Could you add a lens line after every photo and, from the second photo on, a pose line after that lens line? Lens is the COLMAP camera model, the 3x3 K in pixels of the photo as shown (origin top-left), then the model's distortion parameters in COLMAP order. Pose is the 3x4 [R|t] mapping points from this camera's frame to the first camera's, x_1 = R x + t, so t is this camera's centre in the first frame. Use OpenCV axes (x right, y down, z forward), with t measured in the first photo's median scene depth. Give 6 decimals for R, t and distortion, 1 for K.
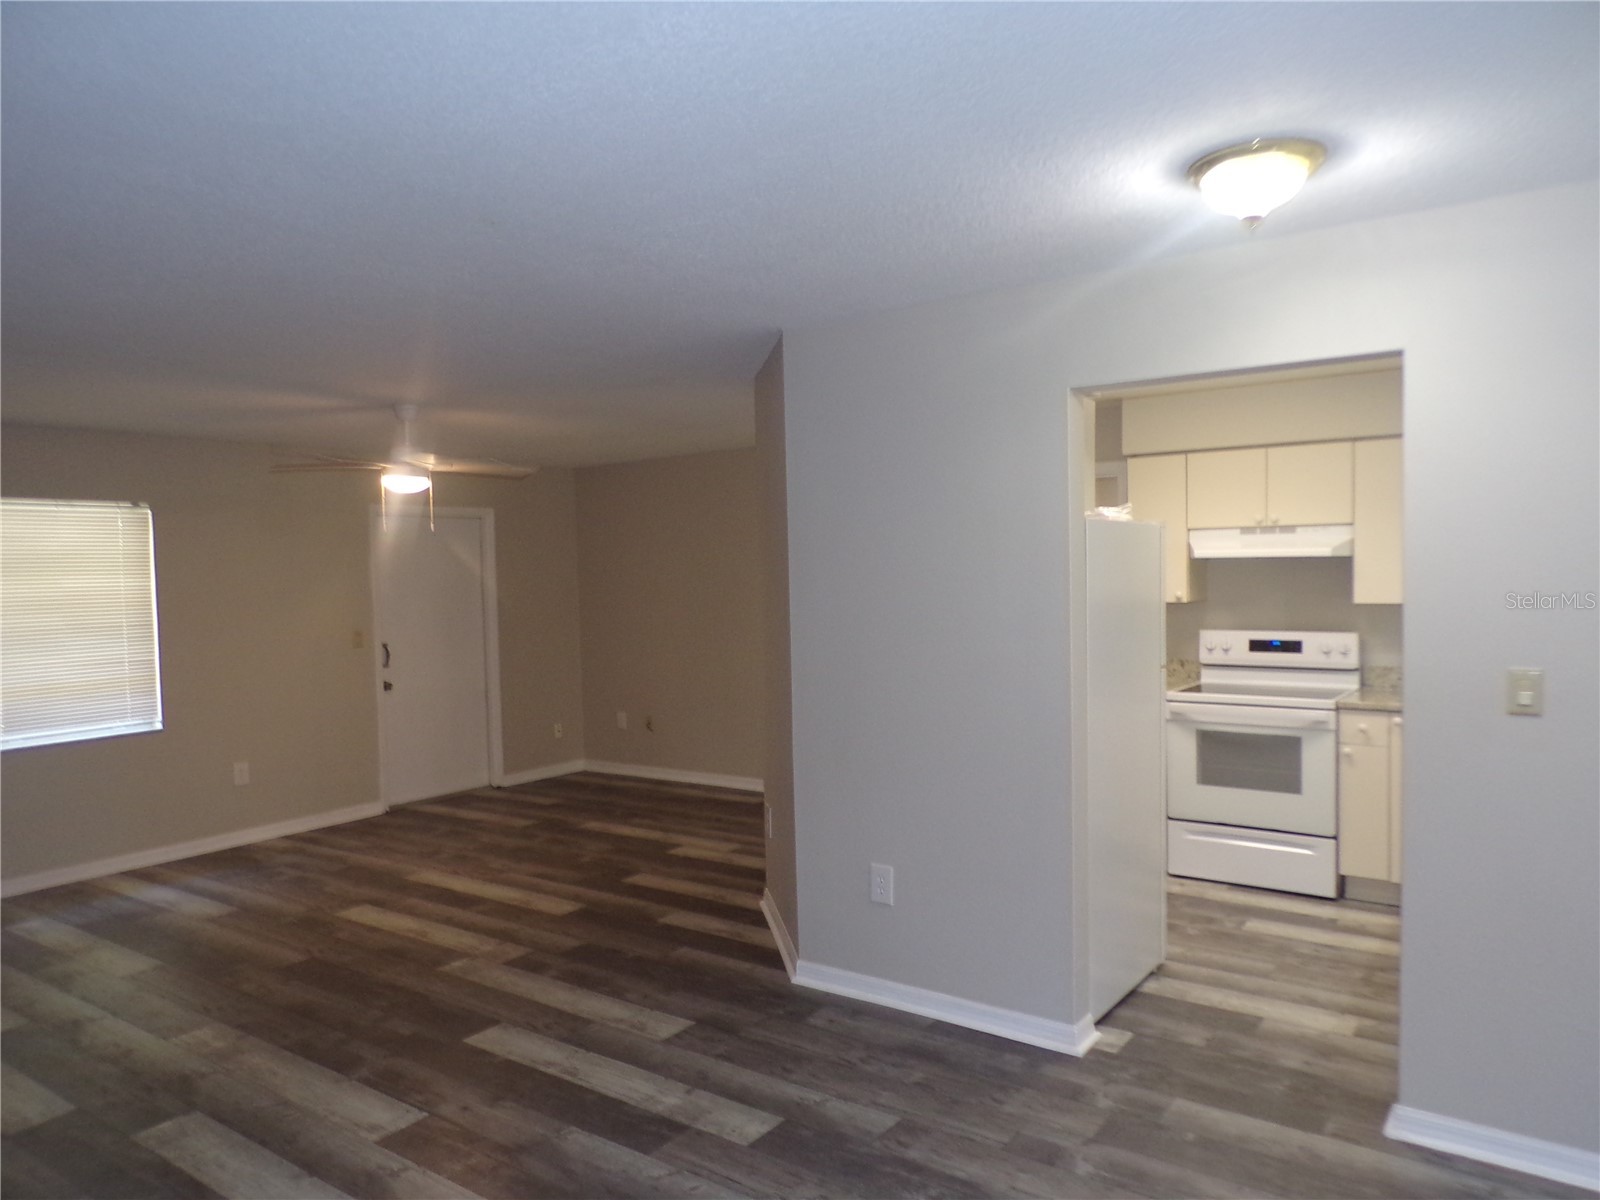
lens RADIAL K [[1099.8, 0, 805.5], [0, 1099.8, 614.9], [0, 0, 1]] dist [0.009925, 0.000549]
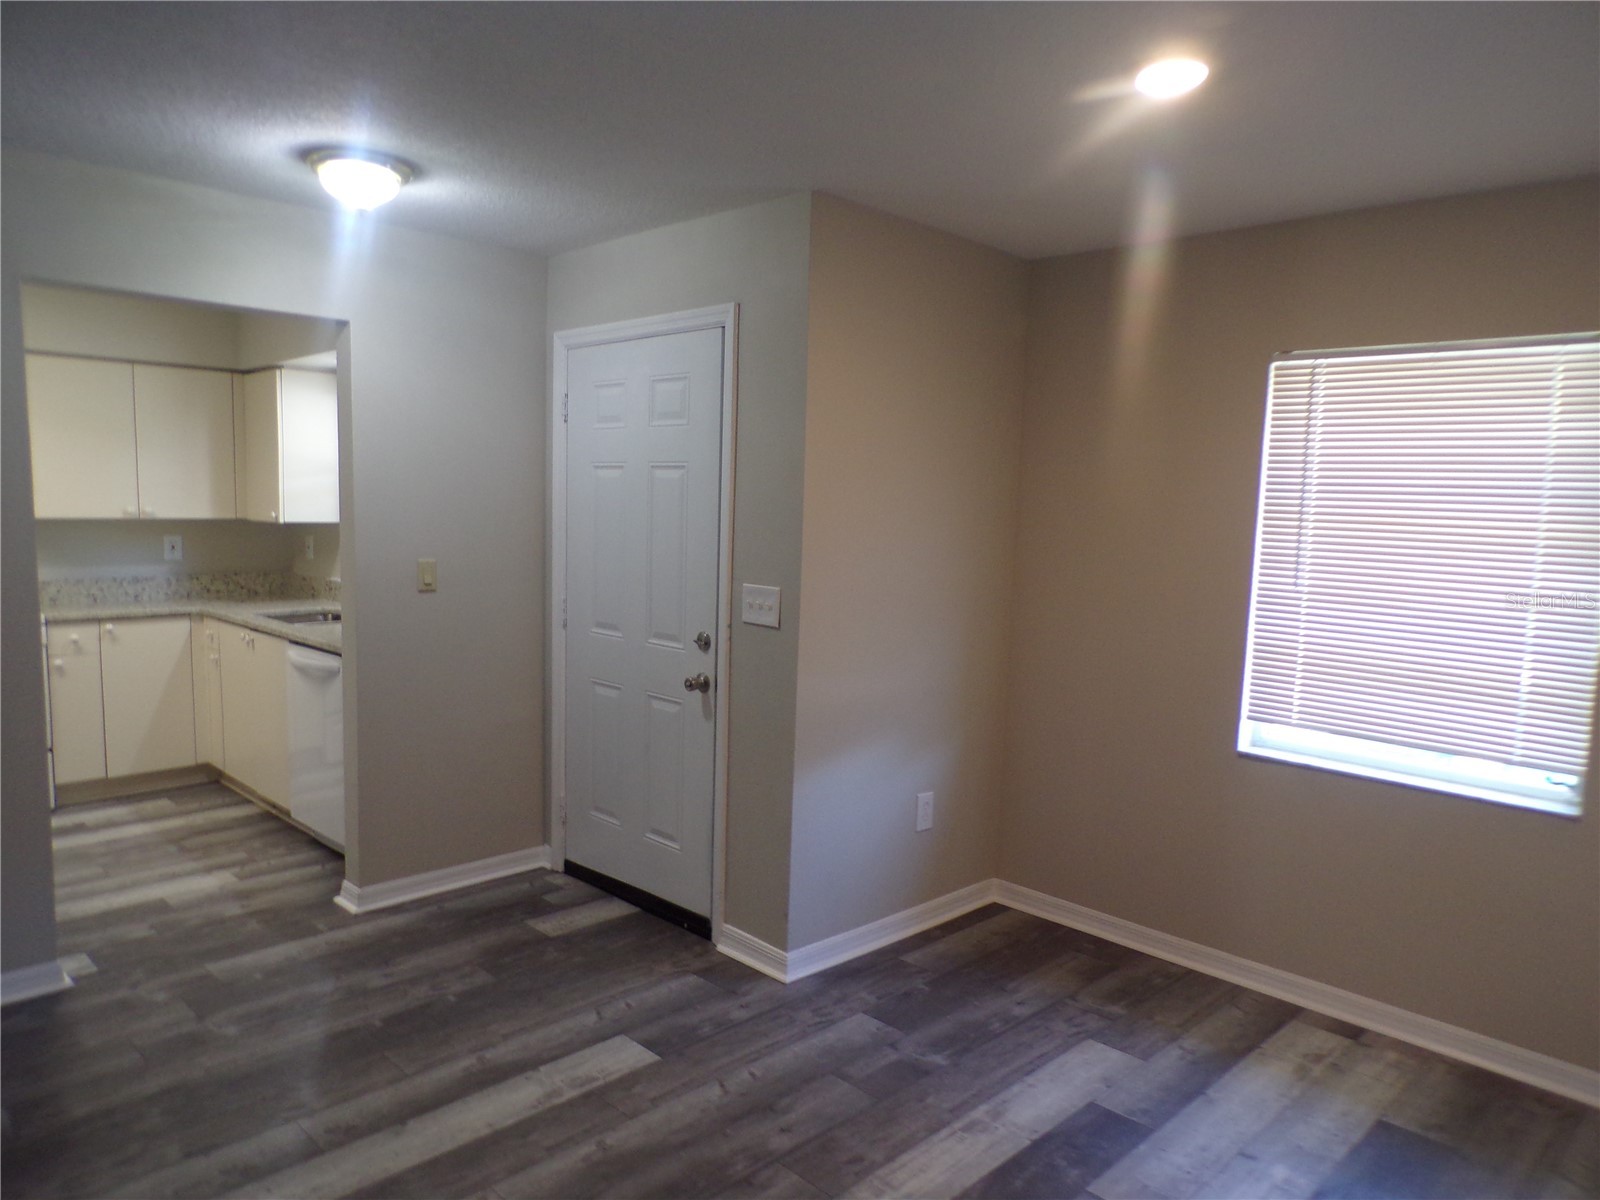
lens RADIAL K [[1099.8, 0, 816.6], [0, 1099.8, 624.9], [0, 0, 1]] dist [0.009925, 0.000549]
pose [[0.161153, -0.097521, 0.982099, -0.384928], [0.017971, 0.995231, 0.095876, 0.002316], [-0.986766, 0.002198, 0.162137, 0.134756]]
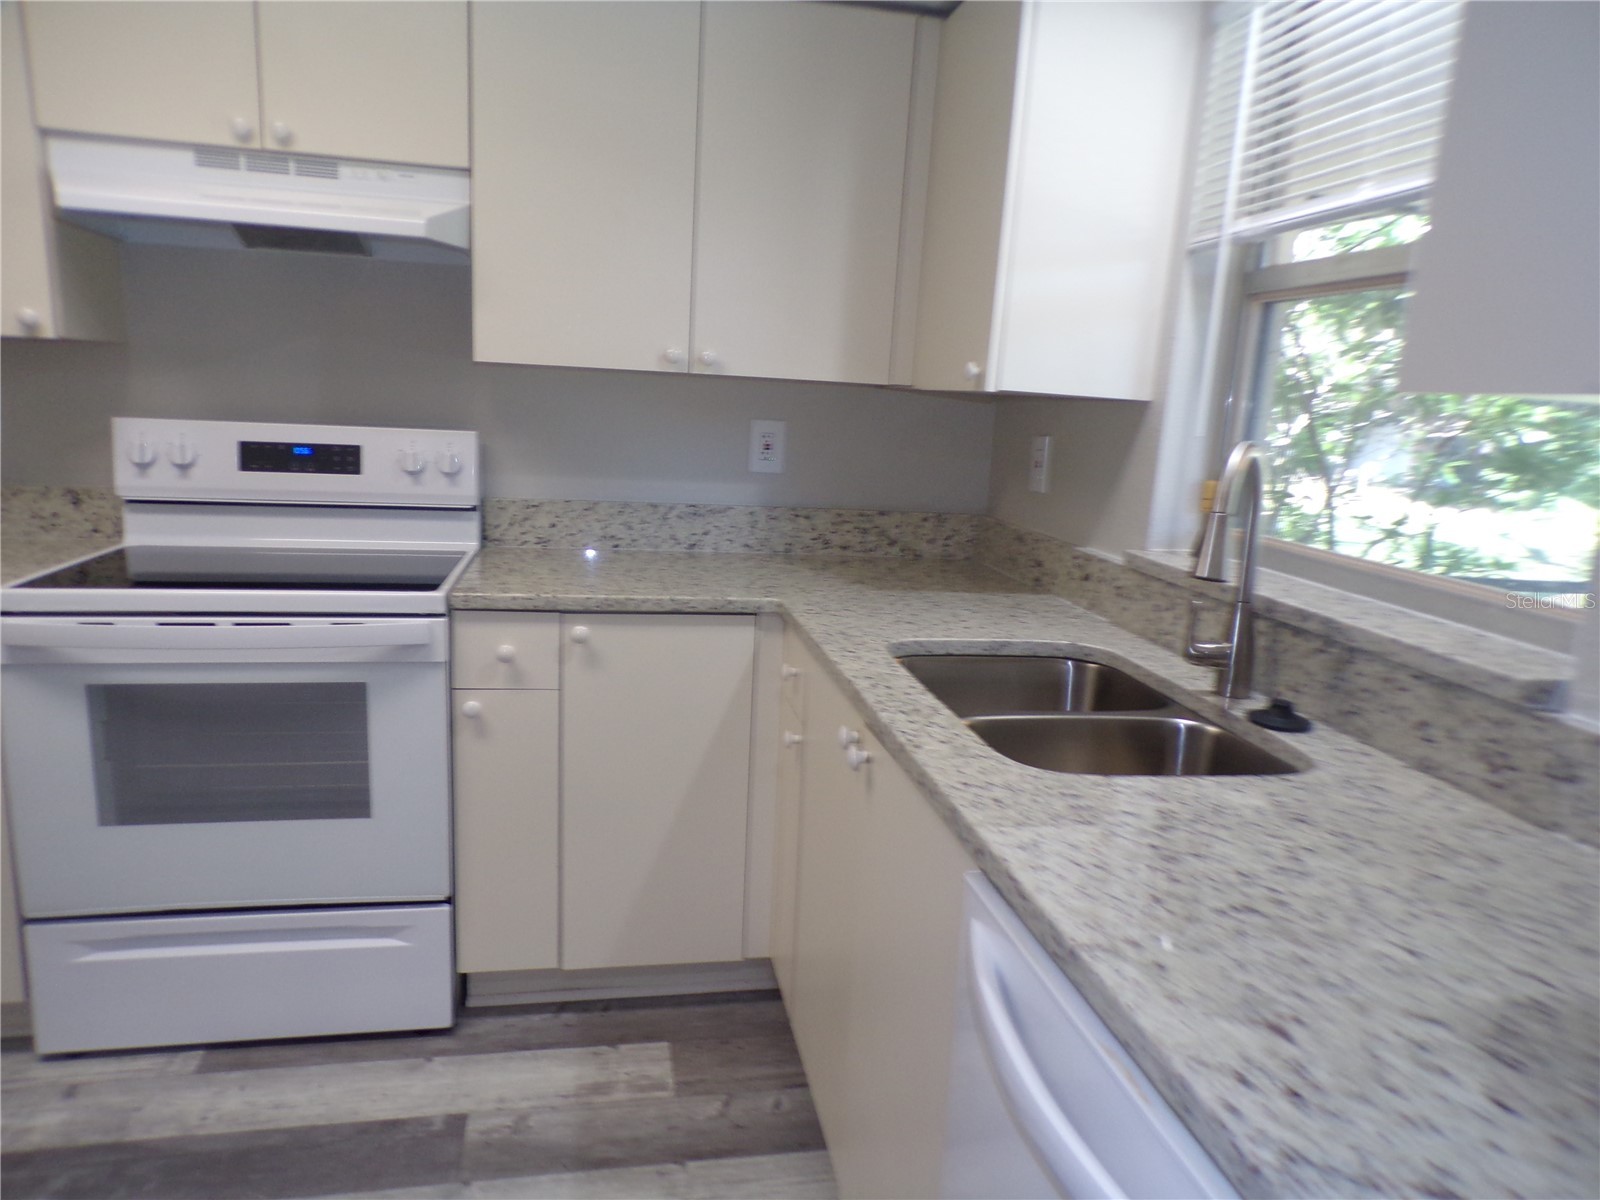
lens RADIAL K [[1099.8, 0, 802.6], [0, 1099.8, 599.0], [0, 0, 1]] dist [0.009925, 0.000549]
pose [[0.690566, -0.085965, 0.718142, 0.265896], [-0.030207, 0.988617, 0.147388, 0.014340], [-0.722638, -0.123474, 0.680109, 0.599023]]
